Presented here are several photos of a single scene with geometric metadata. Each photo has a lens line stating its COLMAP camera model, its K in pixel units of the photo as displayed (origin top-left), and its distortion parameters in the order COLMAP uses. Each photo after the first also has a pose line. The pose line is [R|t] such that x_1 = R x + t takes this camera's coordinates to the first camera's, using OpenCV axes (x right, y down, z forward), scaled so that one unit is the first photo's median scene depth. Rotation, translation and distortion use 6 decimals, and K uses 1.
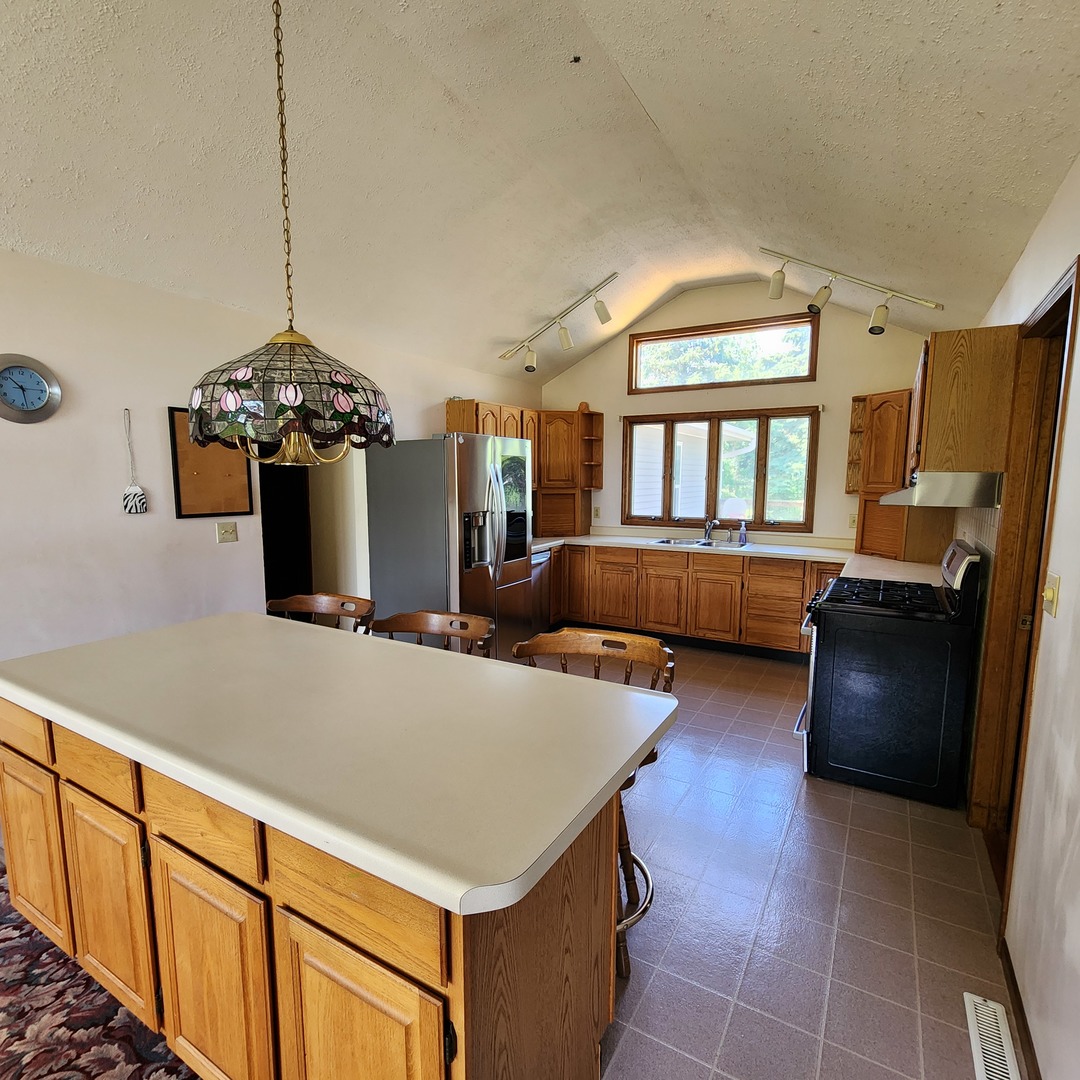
lens RADIAL K [[587.2, 0, 541.5], [0, 587.2, 545.3], [0, 0, 1]] dist [-0.012124, 0.002969]
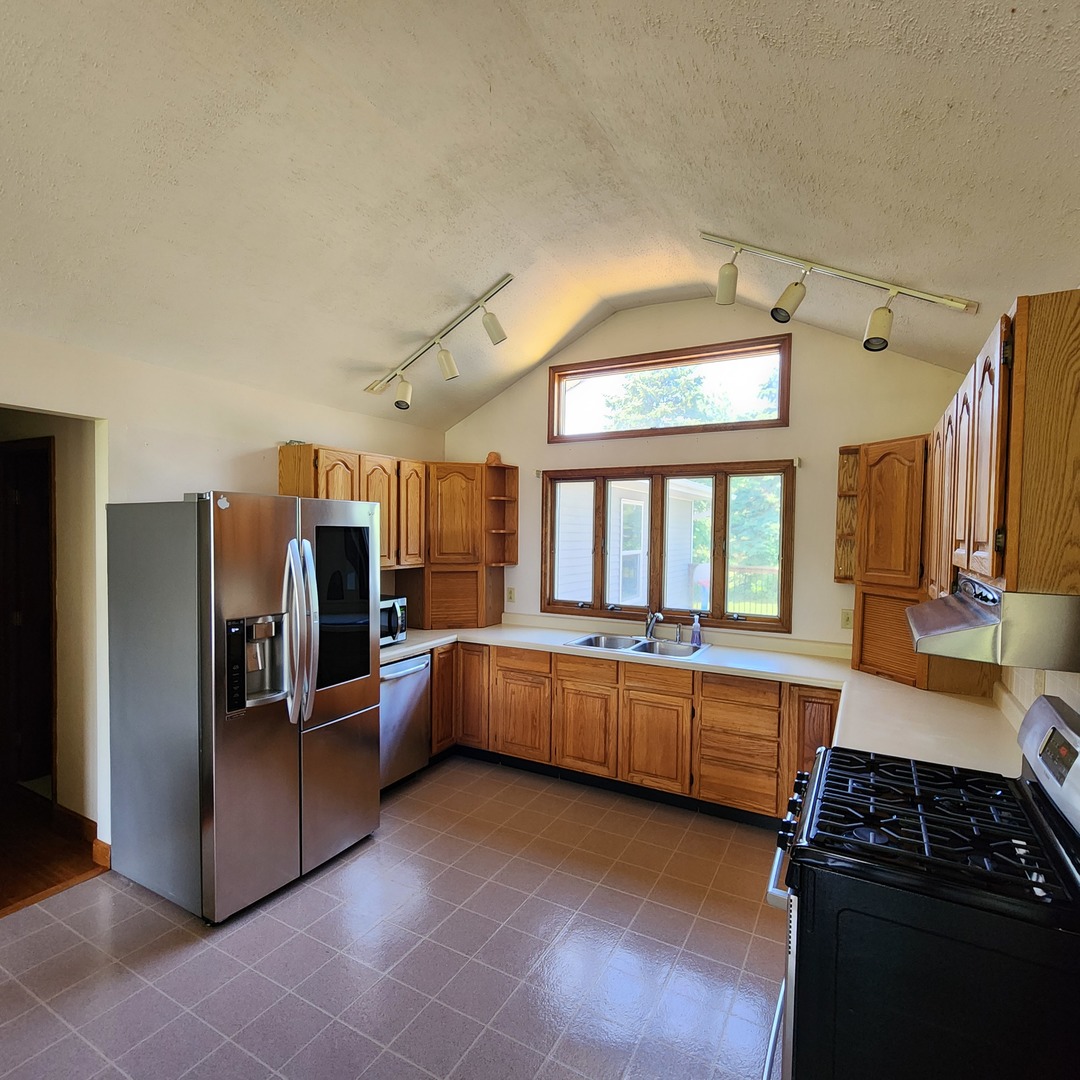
lens RADIAL K [[587.2, 0, 540.4], [0, 587.2, 543.0], [0, 0, 1]] dist [-0.012124, 0.002969]
pose [[0.999674, 0.010114, 0.023453, 0.139191], [-0.007828, 0.995390, -0.095588, -0.061171], [-0.024312, 0.095373, 0.995145, 0.284909]]
